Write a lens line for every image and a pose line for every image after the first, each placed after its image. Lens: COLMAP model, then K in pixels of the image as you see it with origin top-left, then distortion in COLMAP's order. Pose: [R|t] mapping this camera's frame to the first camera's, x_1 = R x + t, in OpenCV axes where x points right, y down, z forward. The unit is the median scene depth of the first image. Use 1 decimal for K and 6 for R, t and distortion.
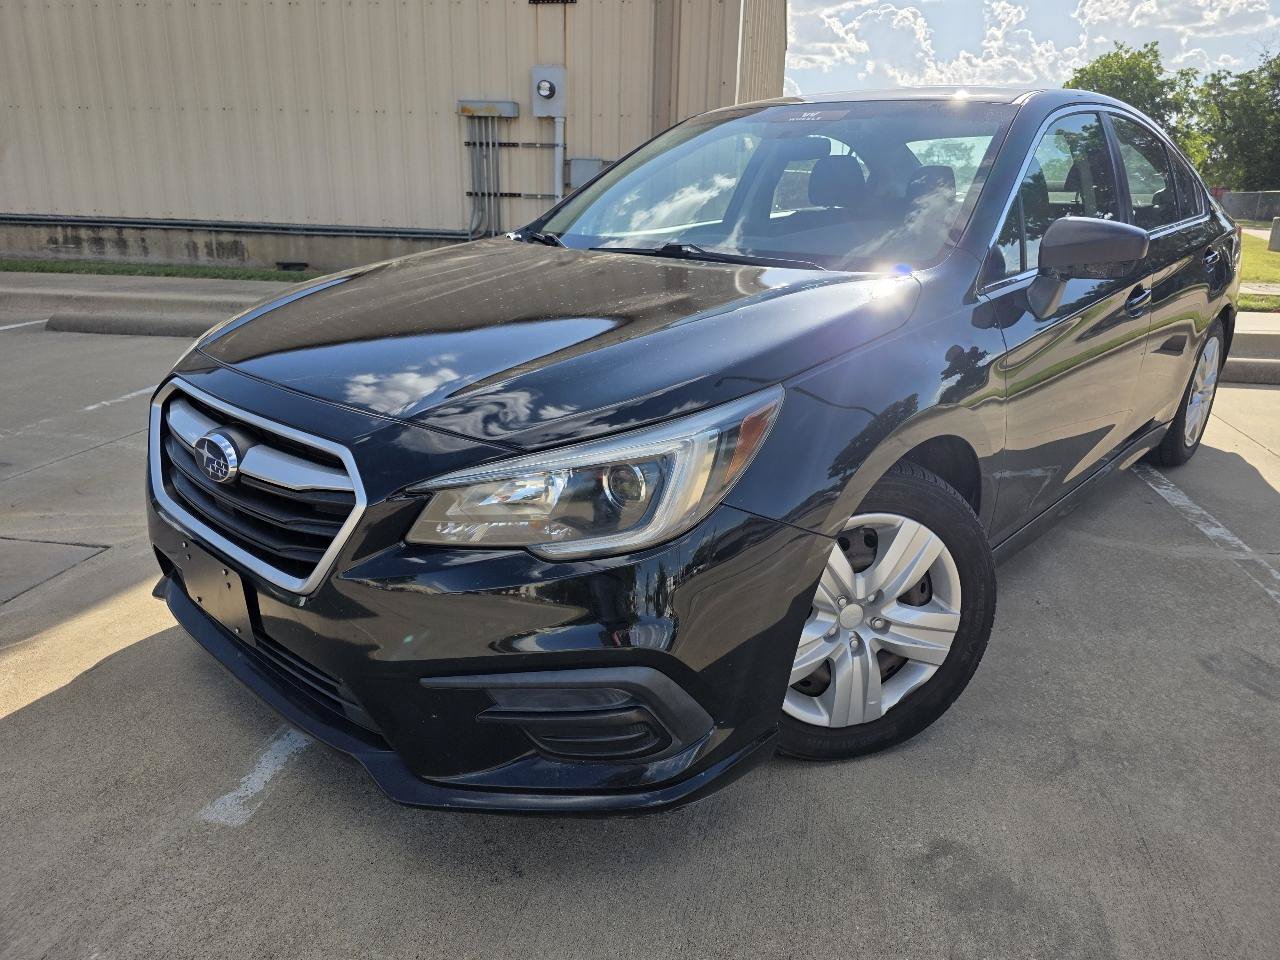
lens RADIAL K [[862.2, 0, 640.0], [0, 862.2, 480.0], [0, 0, 1]] dist [0.040773, -0.034555]
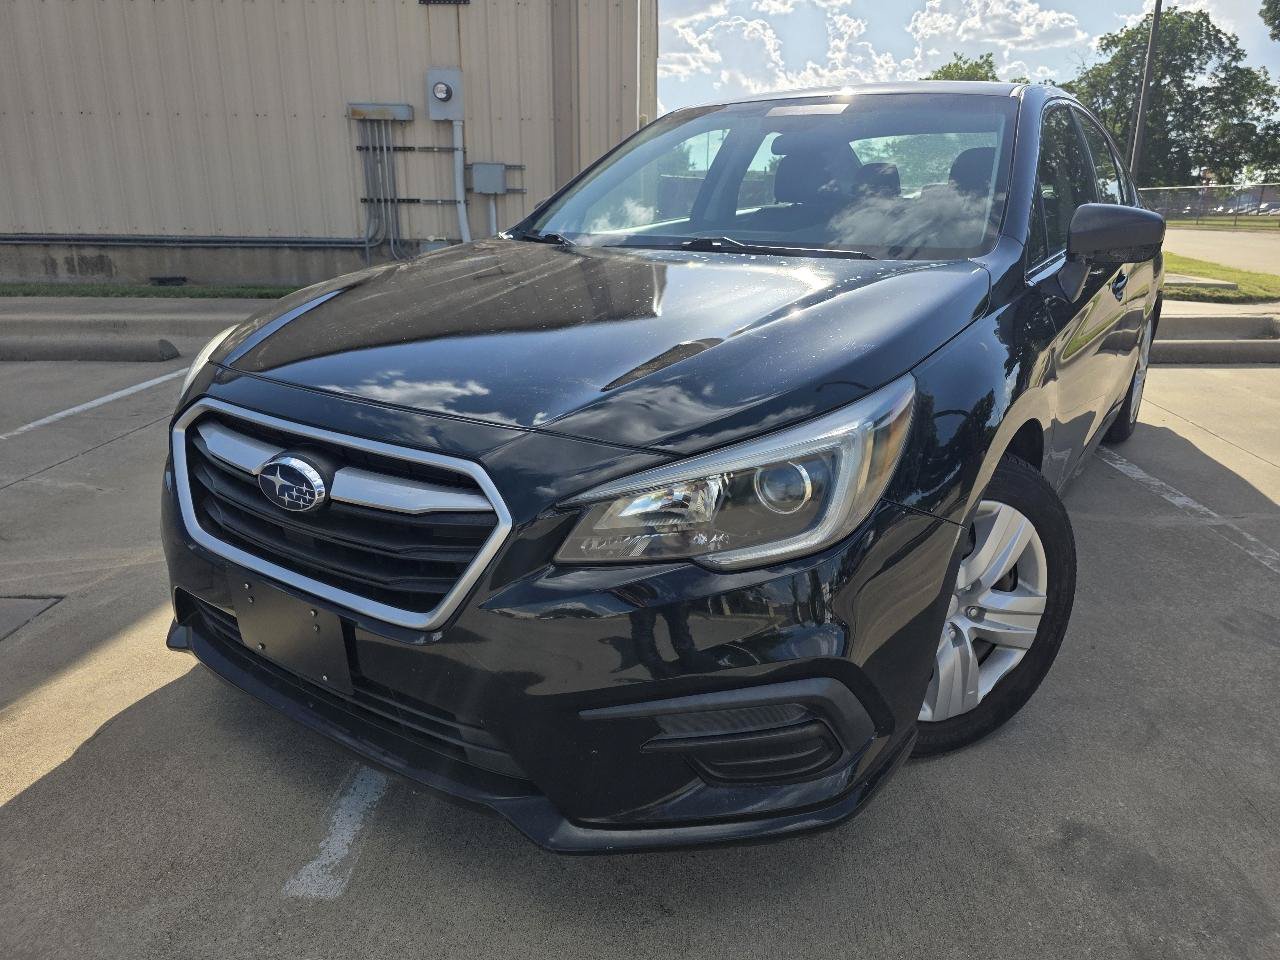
lens RADIAL K [[864.7, 0, 651.2], [0, 864.7, 475.2], [0, 0, 1]] dist [0.037778, -0.034596]
pose [[0.988308, -0.059079, 0.140560, -0.117569], [0.060796, 0.998119, -0.007945, -0.002663], [-0.139826, 0.016398, 0.990040, 0.033980]]
